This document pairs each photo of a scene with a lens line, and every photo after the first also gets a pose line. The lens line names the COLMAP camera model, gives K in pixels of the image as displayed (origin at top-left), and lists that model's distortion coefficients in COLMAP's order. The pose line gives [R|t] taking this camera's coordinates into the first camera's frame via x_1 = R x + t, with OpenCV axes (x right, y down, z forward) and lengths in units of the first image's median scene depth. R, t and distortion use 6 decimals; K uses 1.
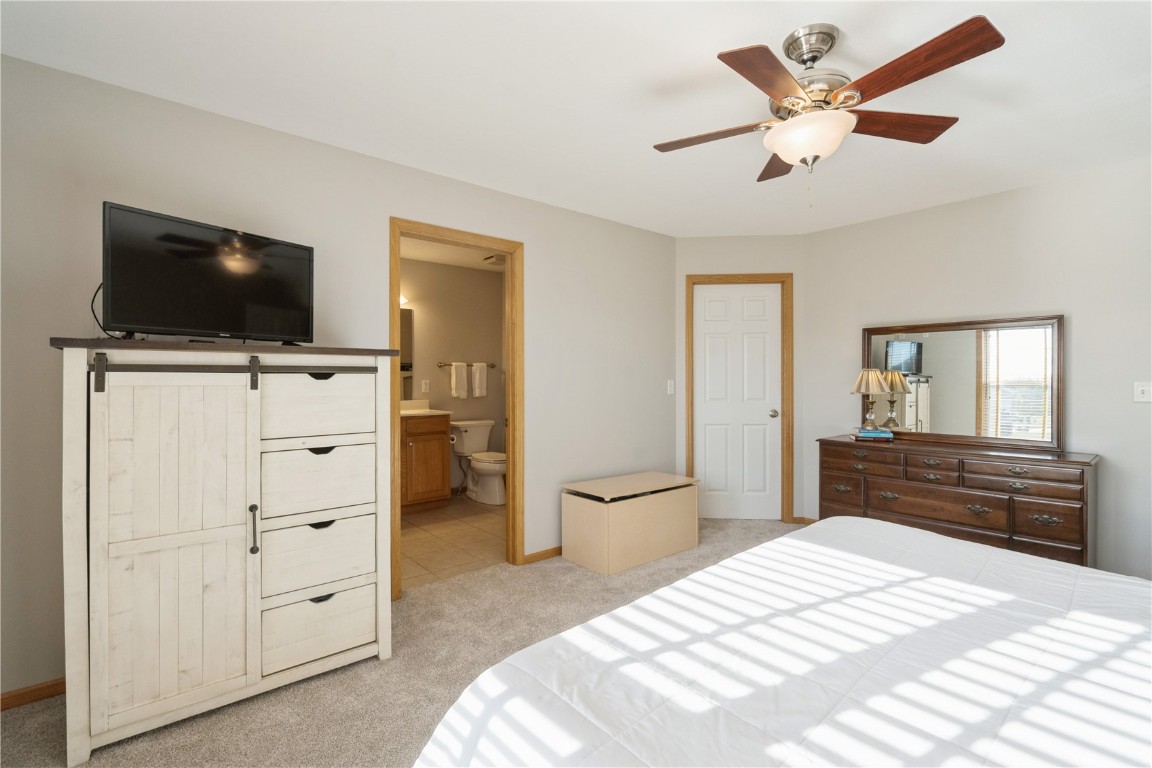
lens RADIAL K [[522.2, 0, 581.1], [0, 522.2, 384.8], [0, 0, 1]] dist [-0.006499, 0.001819]
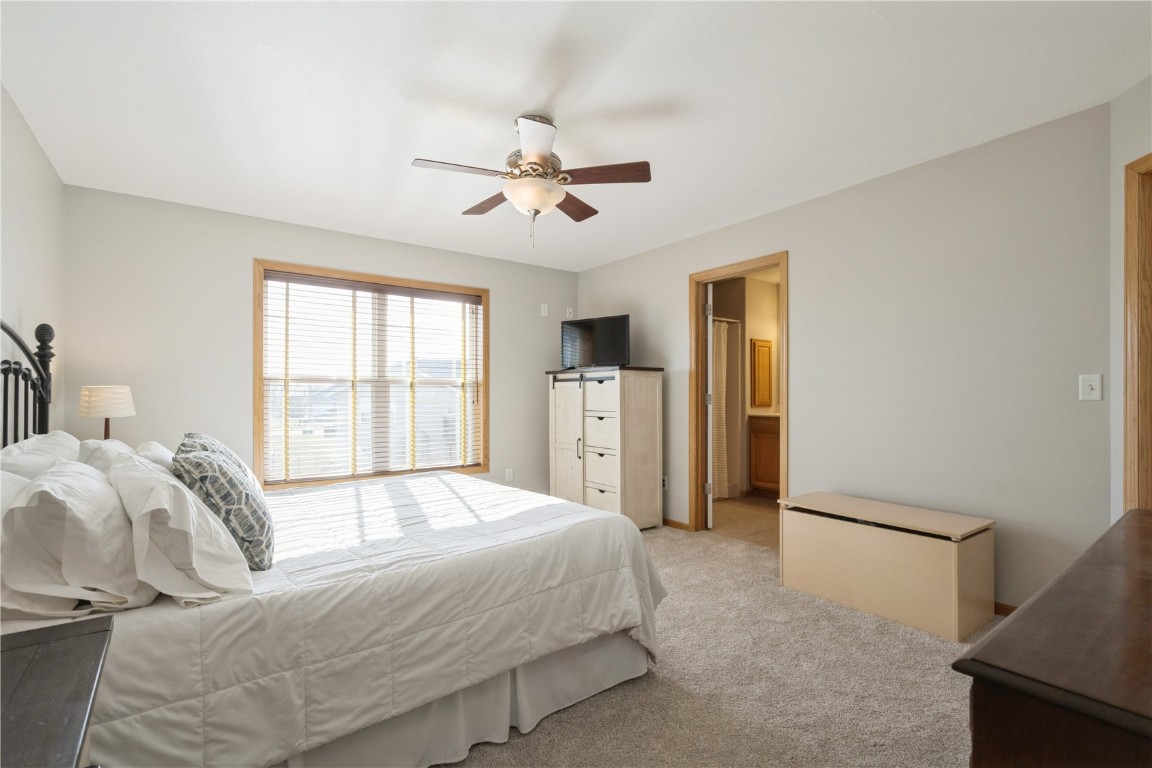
lens RADIAL K [[522.2, 0, 581.1], [0, 522.2, 389.1], [0, 0, 1]] dist [-0.006499, 0.001819]
pose [[-0.064944, -0.001753, -0.997887, 1.711310], [-0.000843, 0.999998, -0.001702, 0.016807], [0.997889, 0.000731, -0.064946, 1.147695]]
